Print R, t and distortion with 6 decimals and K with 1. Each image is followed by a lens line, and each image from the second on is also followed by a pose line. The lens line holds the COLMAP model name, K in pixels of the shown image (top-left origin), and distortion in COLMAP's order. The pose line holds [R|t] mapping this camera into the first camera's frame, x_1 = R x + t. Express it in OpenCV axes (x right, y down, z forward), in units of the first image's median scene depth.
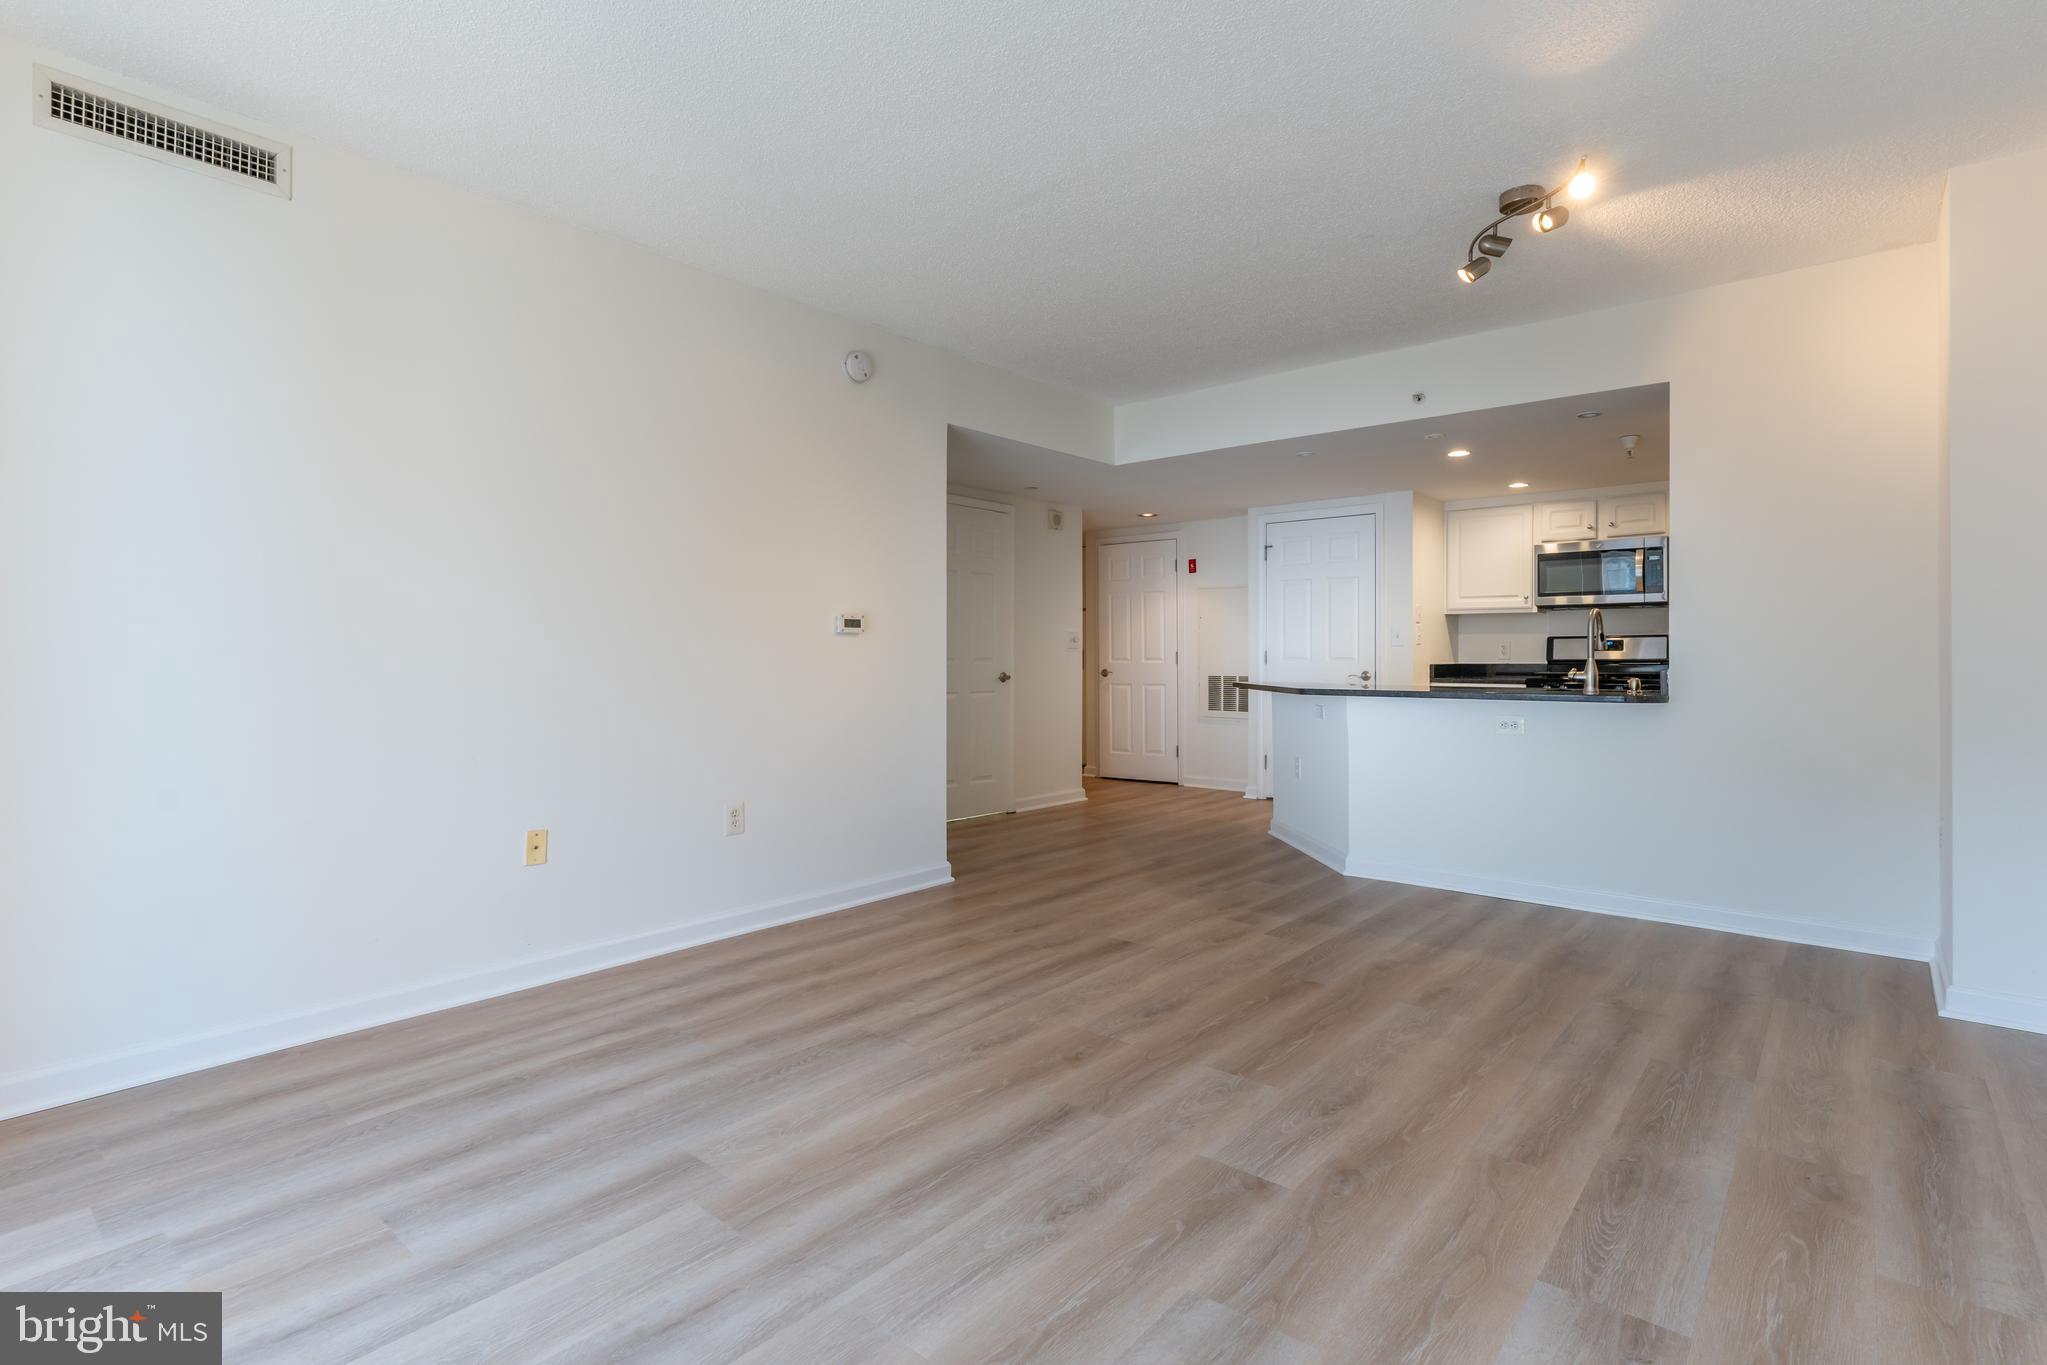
lens RADIAL K [[980.3, 0, 1016.0], [0, 980.3, 655.9], [0, 0, 1]] dist [-0.006126, 0.003794]
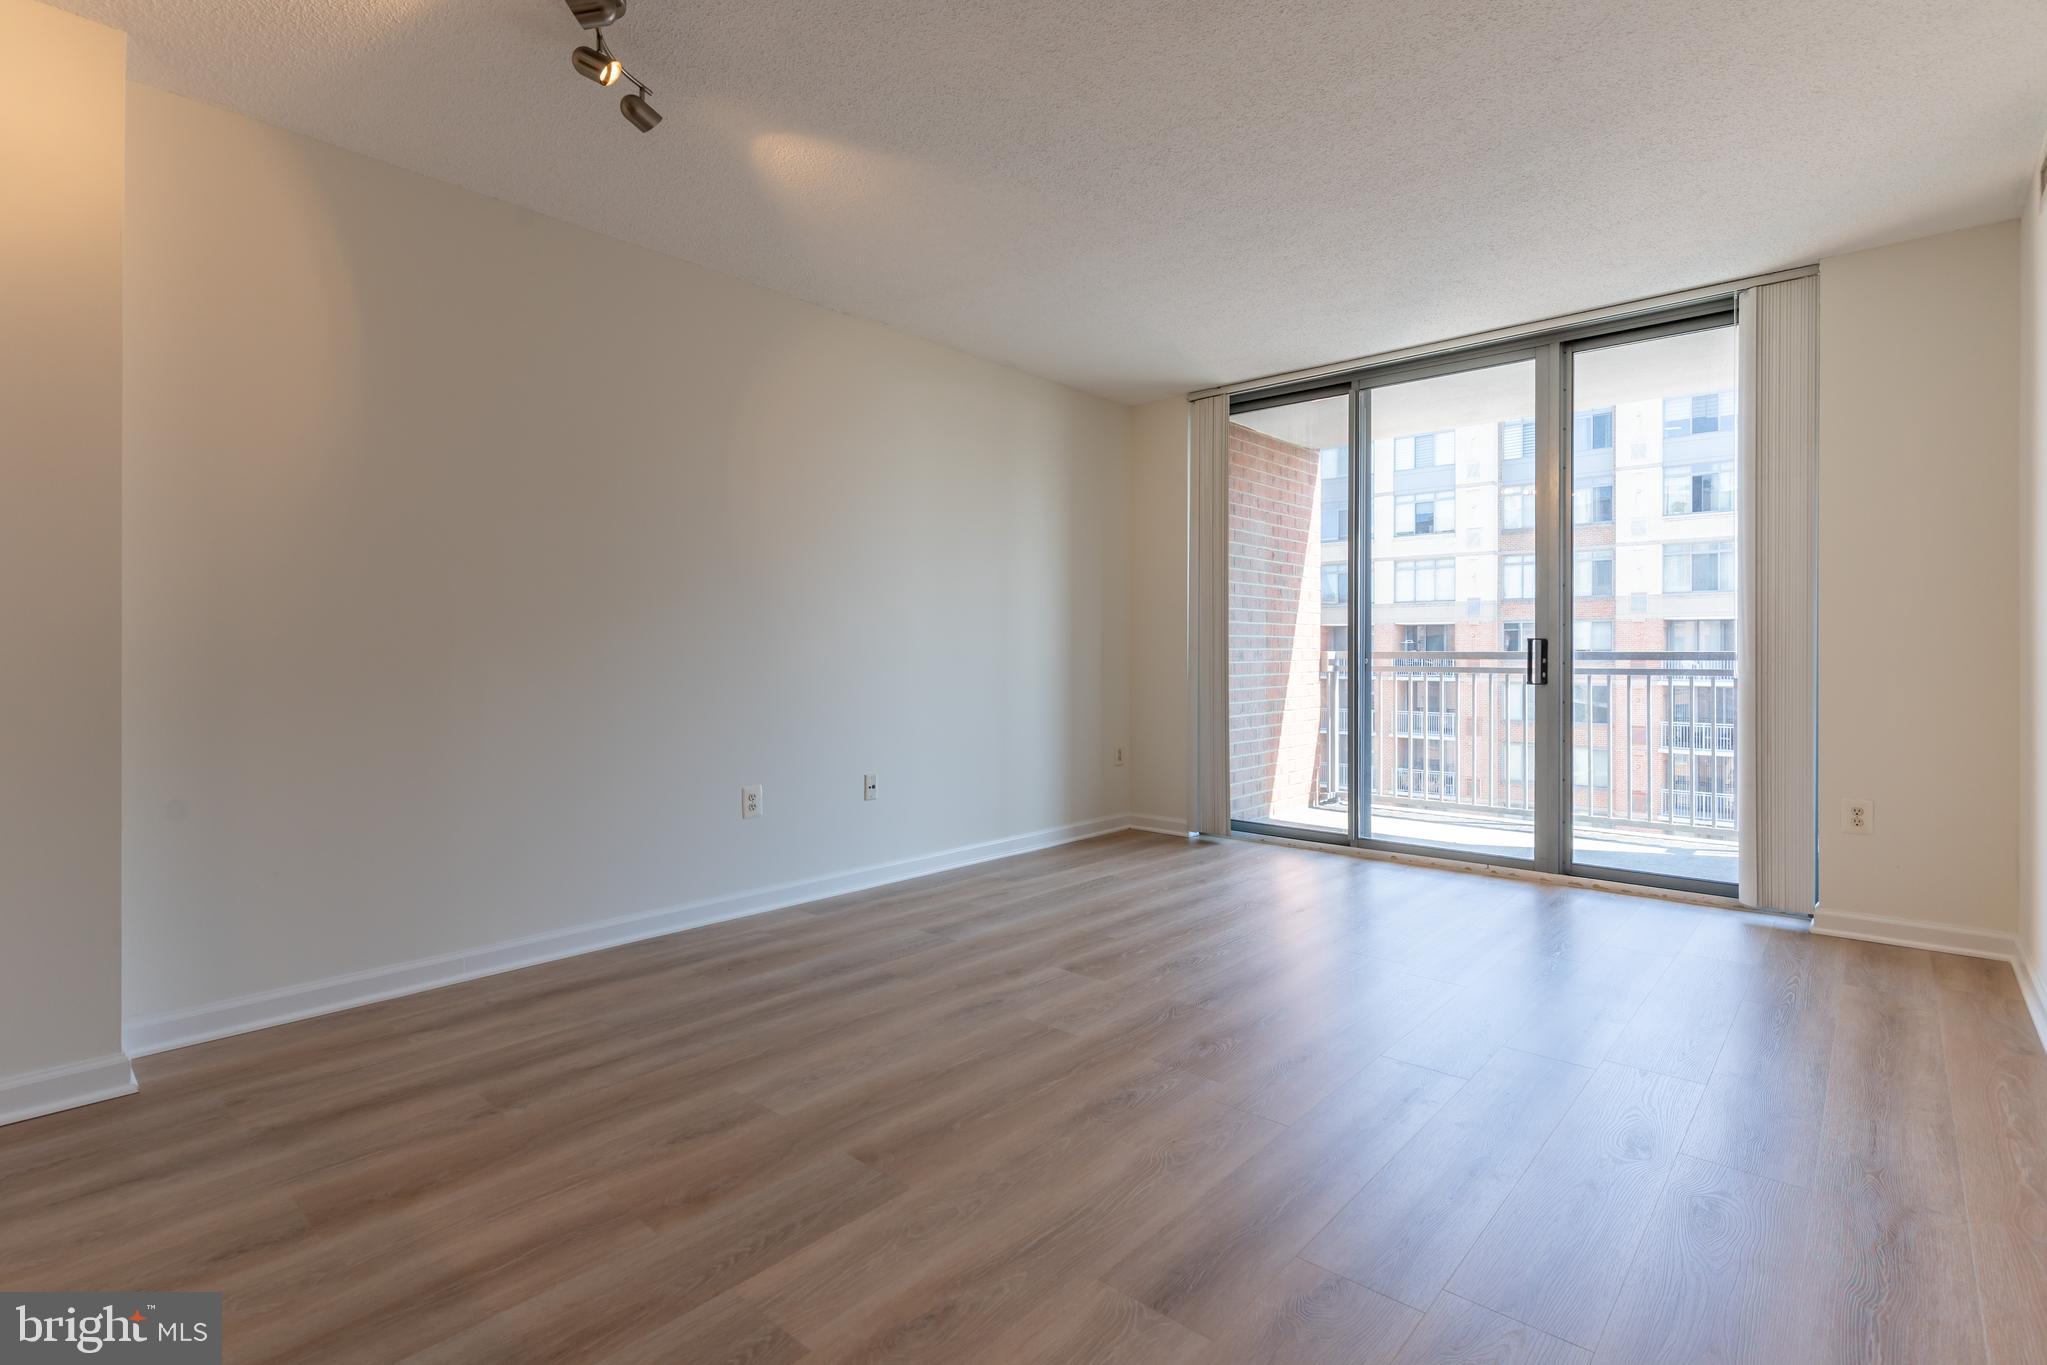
lens RADIAL K [[980.3, 0, 1028.5], [0, 980.3, 649.1], [0, 0, 1]] dist [-0.006126, 0.003794]
pose [[-0.999972, -0.000113, 0.007518, 0.157909], [-0.000144, 0.999991, -0.004192, 0.007125], [-0.007517, -0.004193, -0.999963, 1.348301]]
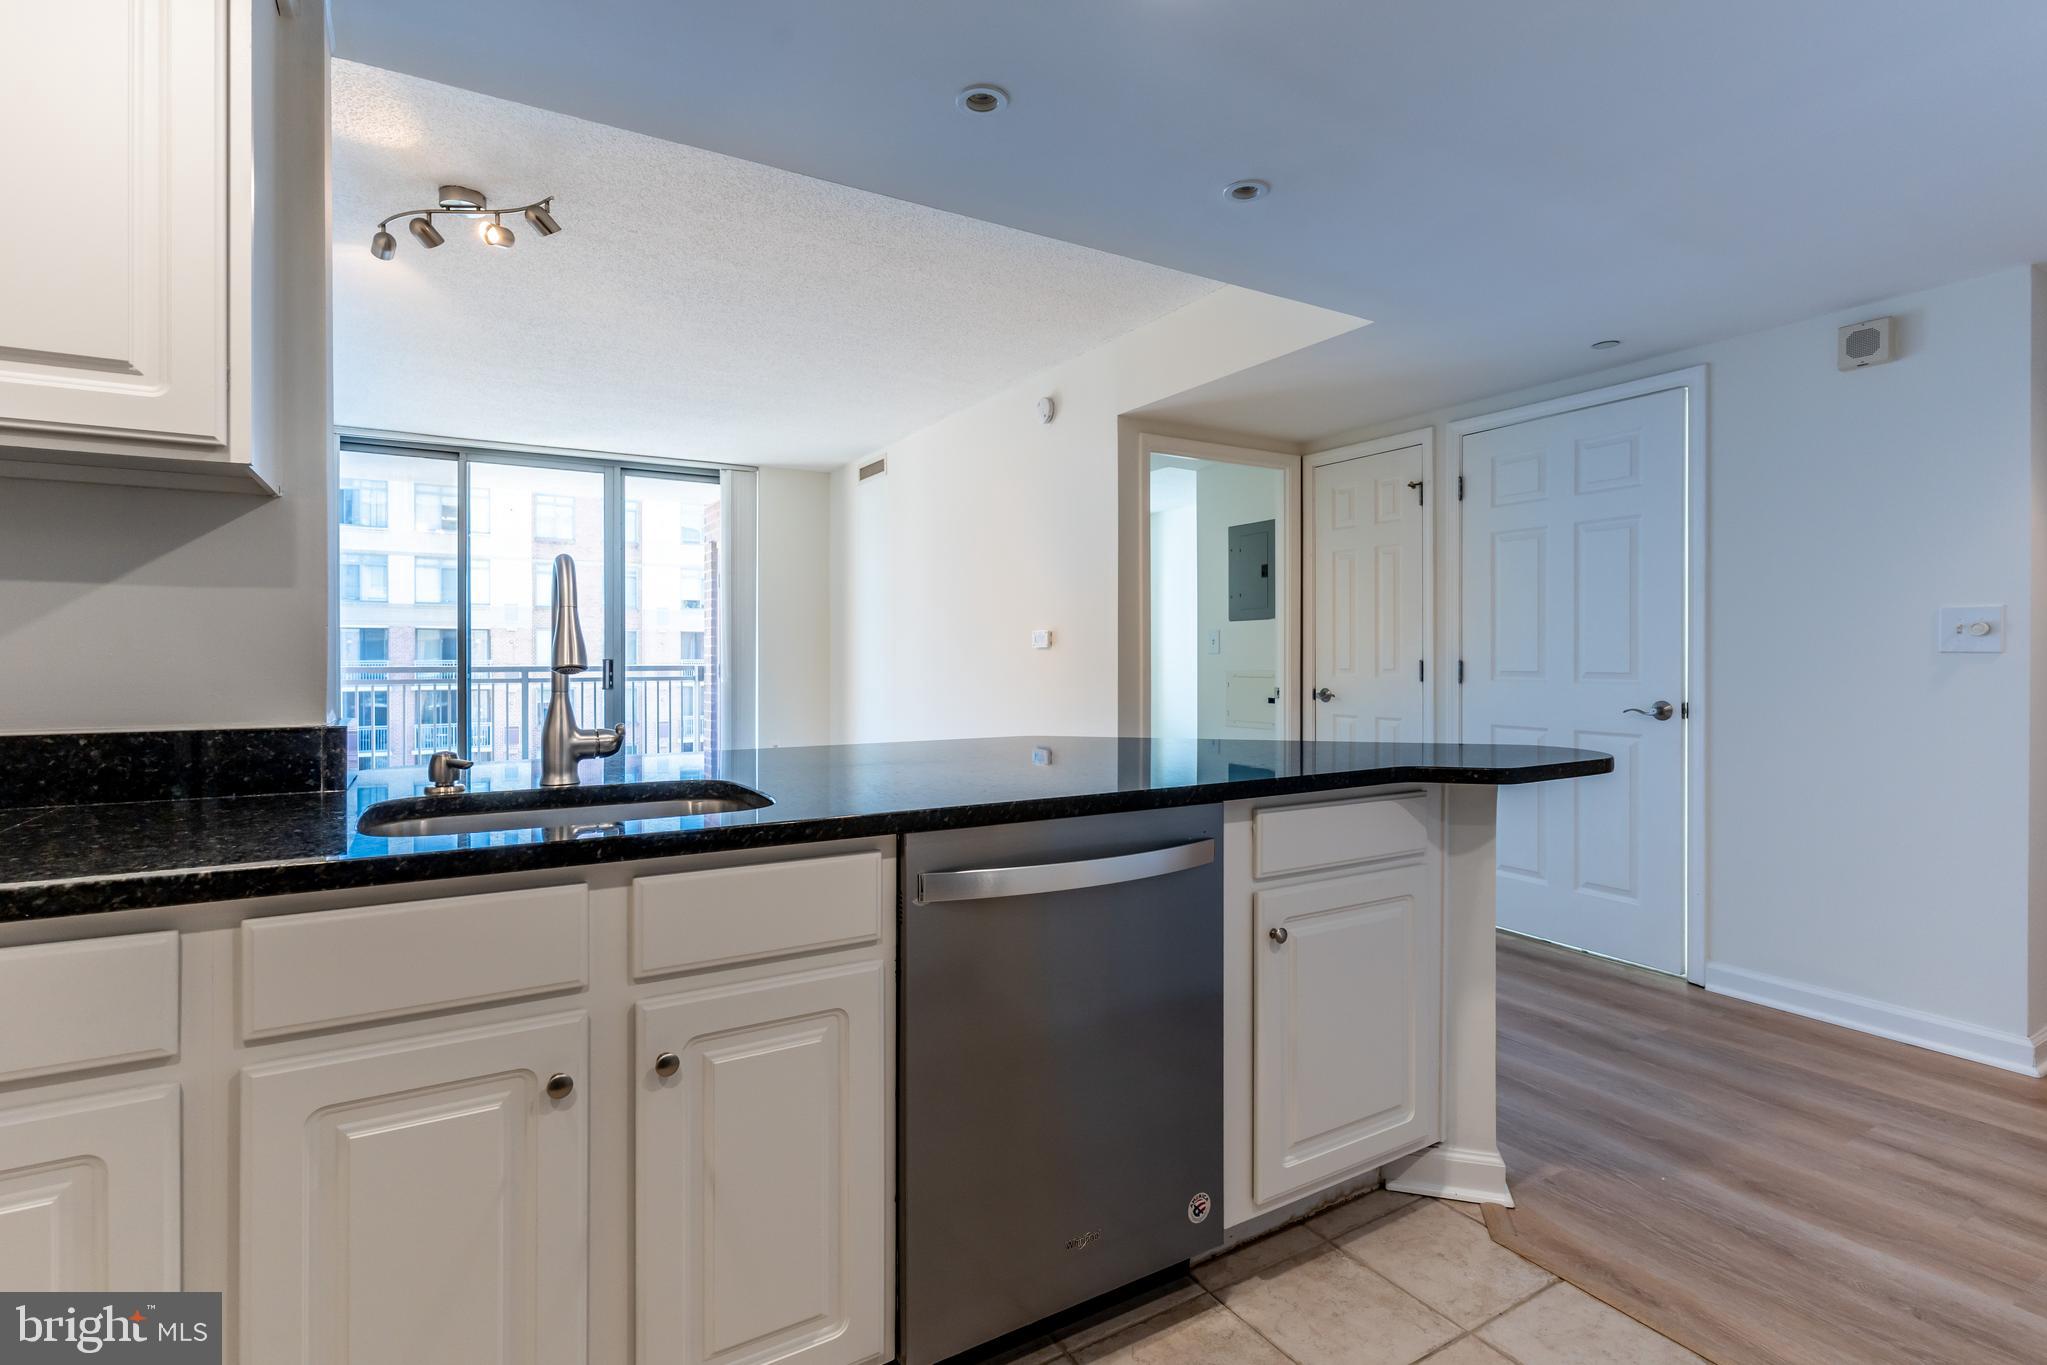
lens RADIAL K [[980.3, 0, 1010.1], [0, 980.3, 661.3], [0, 0, 1]] dist [-0.006126, 0.003794]
pose [[-0.322136, 0.004343, -0.946683, 0.999902], [0.001354, 0.999991, 0.004127, -0.011722], [0.946692, 0.000048, -0.322139, 1.439289]]
